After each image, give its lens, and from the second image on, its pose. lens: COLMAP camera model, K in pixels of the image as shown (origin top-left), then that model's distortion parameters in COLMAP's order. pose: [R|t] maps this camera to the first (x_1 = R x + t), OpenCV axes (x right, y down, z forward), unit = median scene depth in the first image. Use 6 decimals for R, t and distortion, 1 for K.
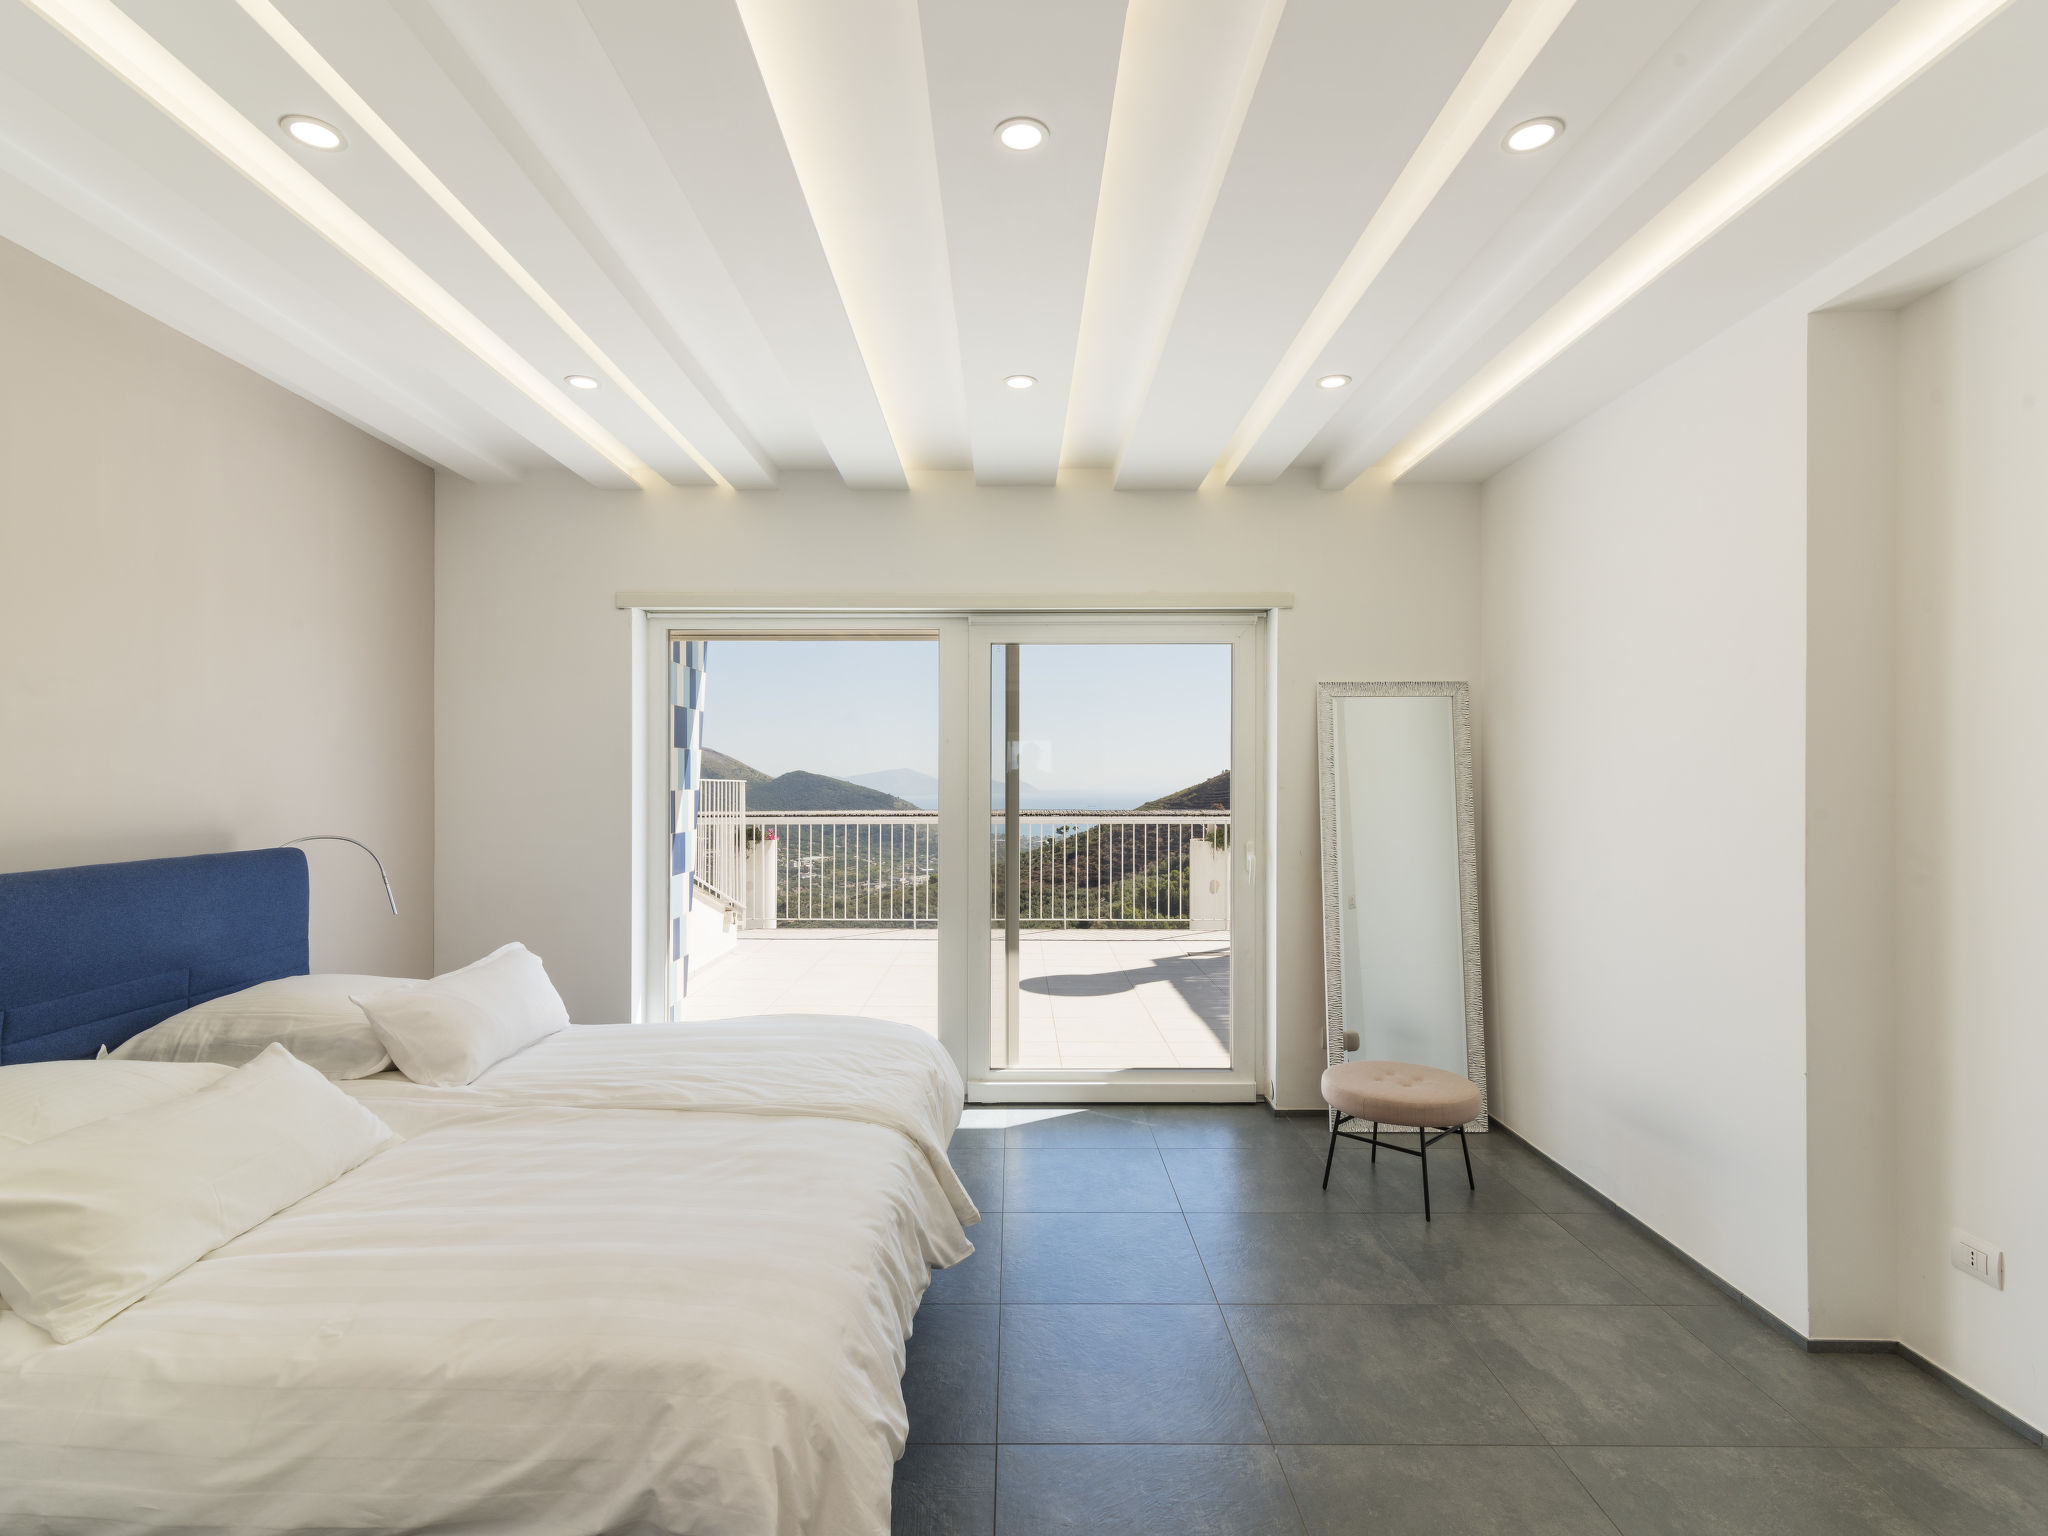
lens RADIAL K [[1114.5, 0, 1041.4], [0, 1114.5, 767.9], [0, 0, 1]] dist [0.022465, 0.000865]
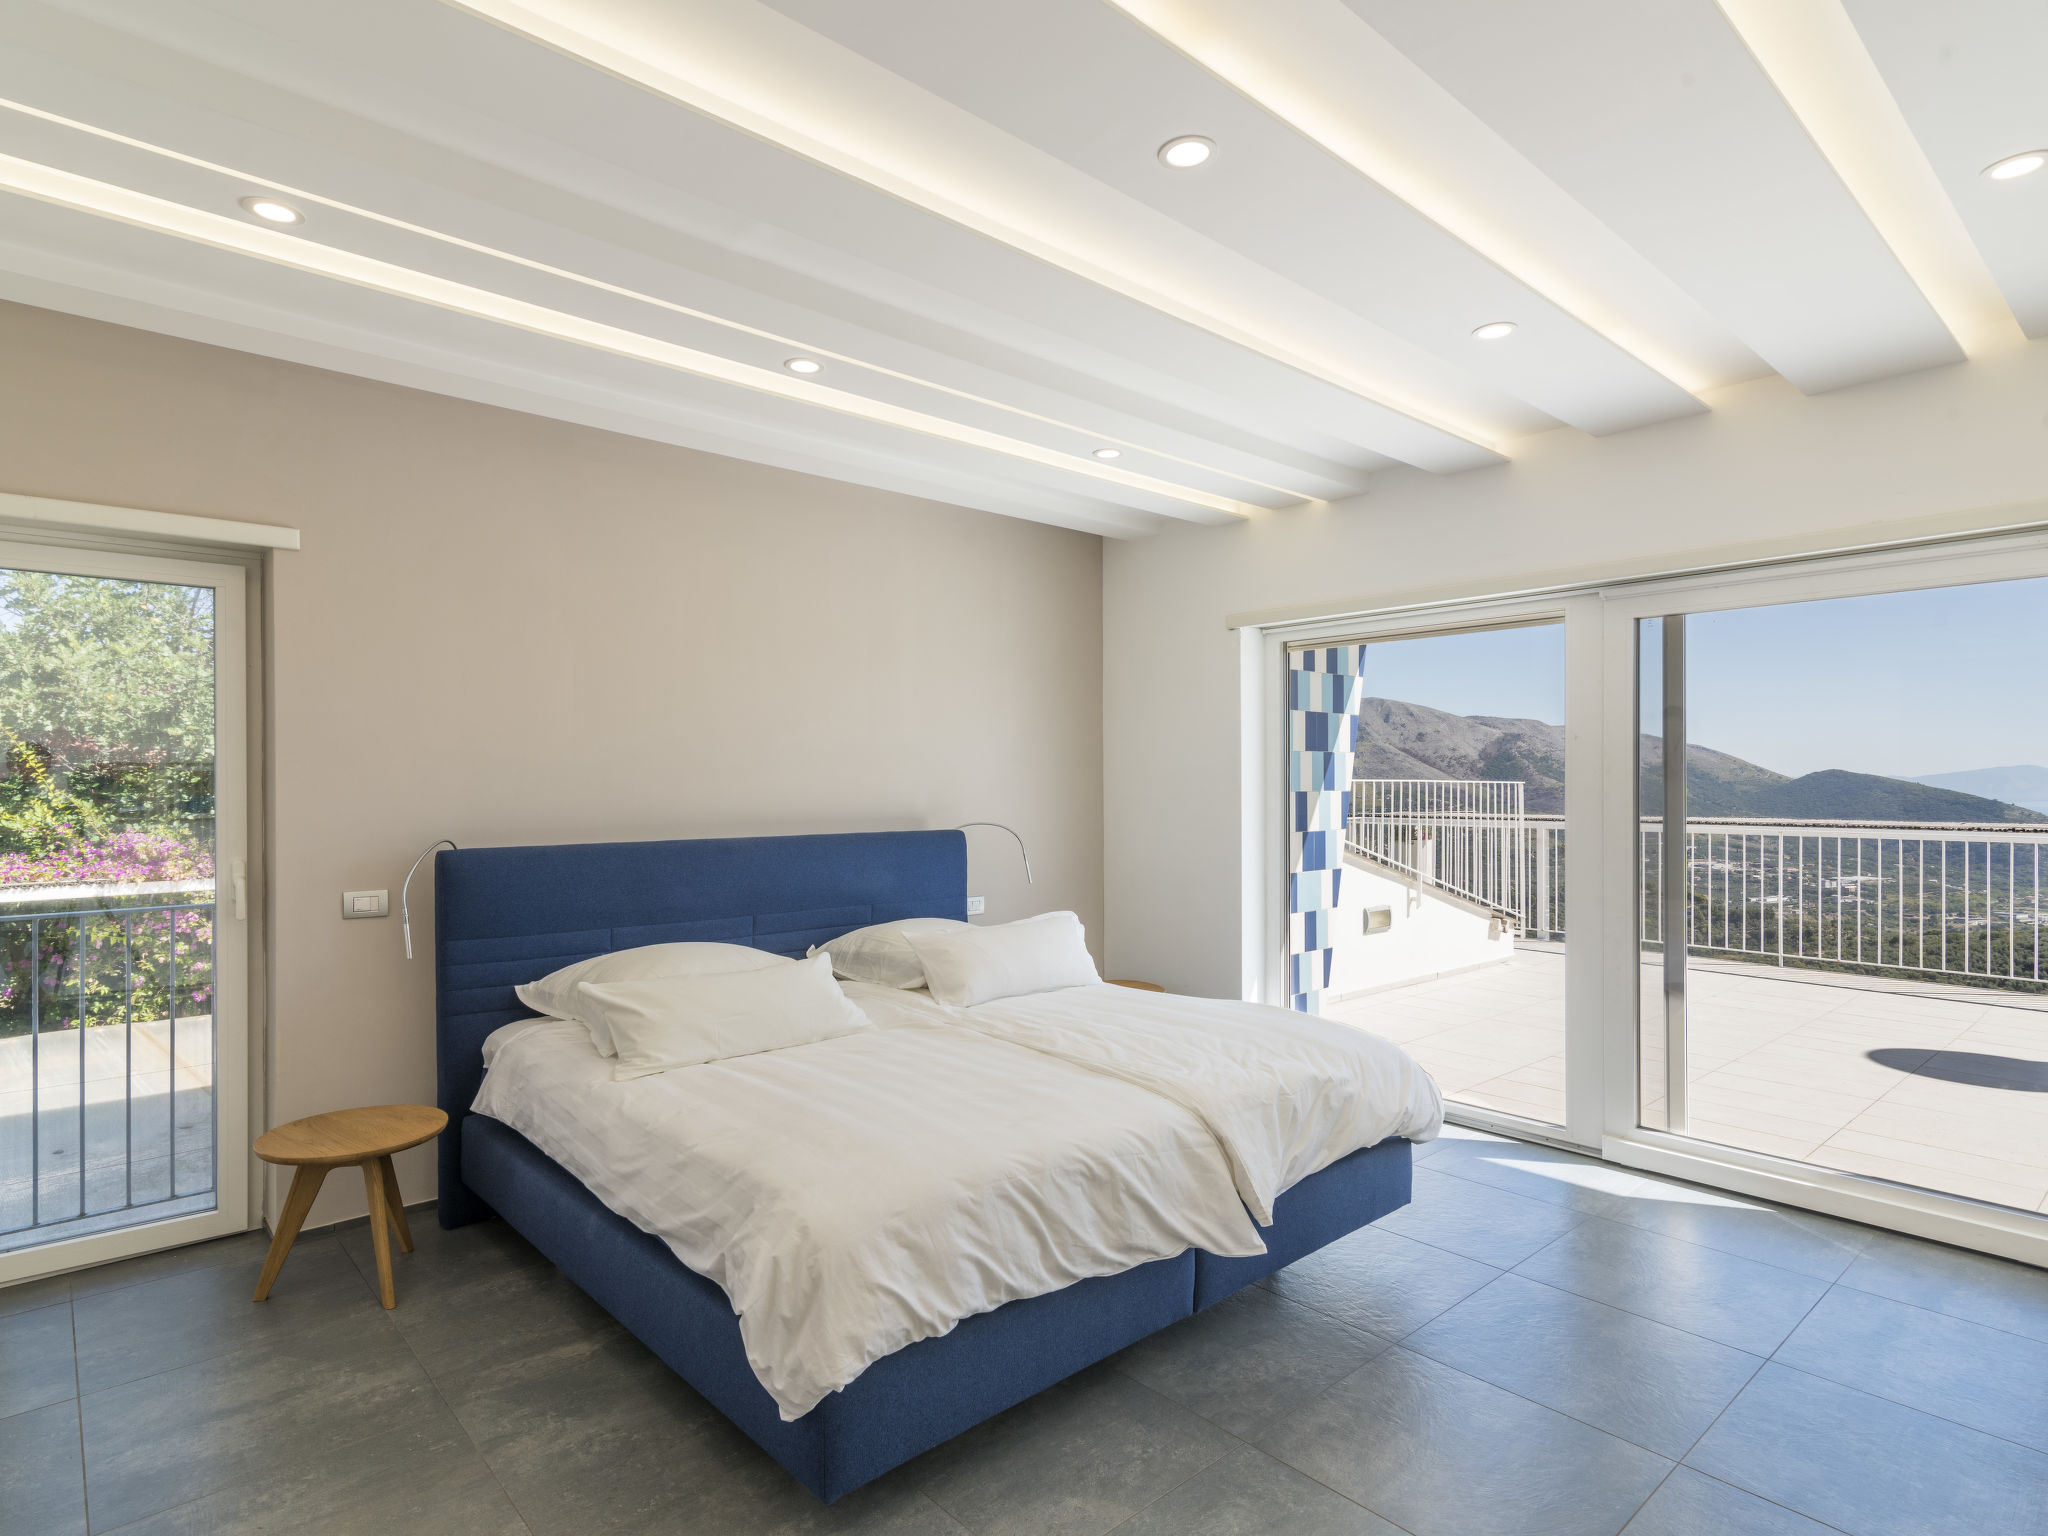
lens RADIAL K [[1114.5, 0, 1004.8], [0, 1114.5, 776.7], [0, 0, 1]] dist [0.022465, 0.000865]
pose [[0.639779, -0.003261, -0.768552, 0.342232], [0.008507, 0.999960, 0.002839, 0.000302], [0.768512, -0.008355, 0.639781, 0.109751]]
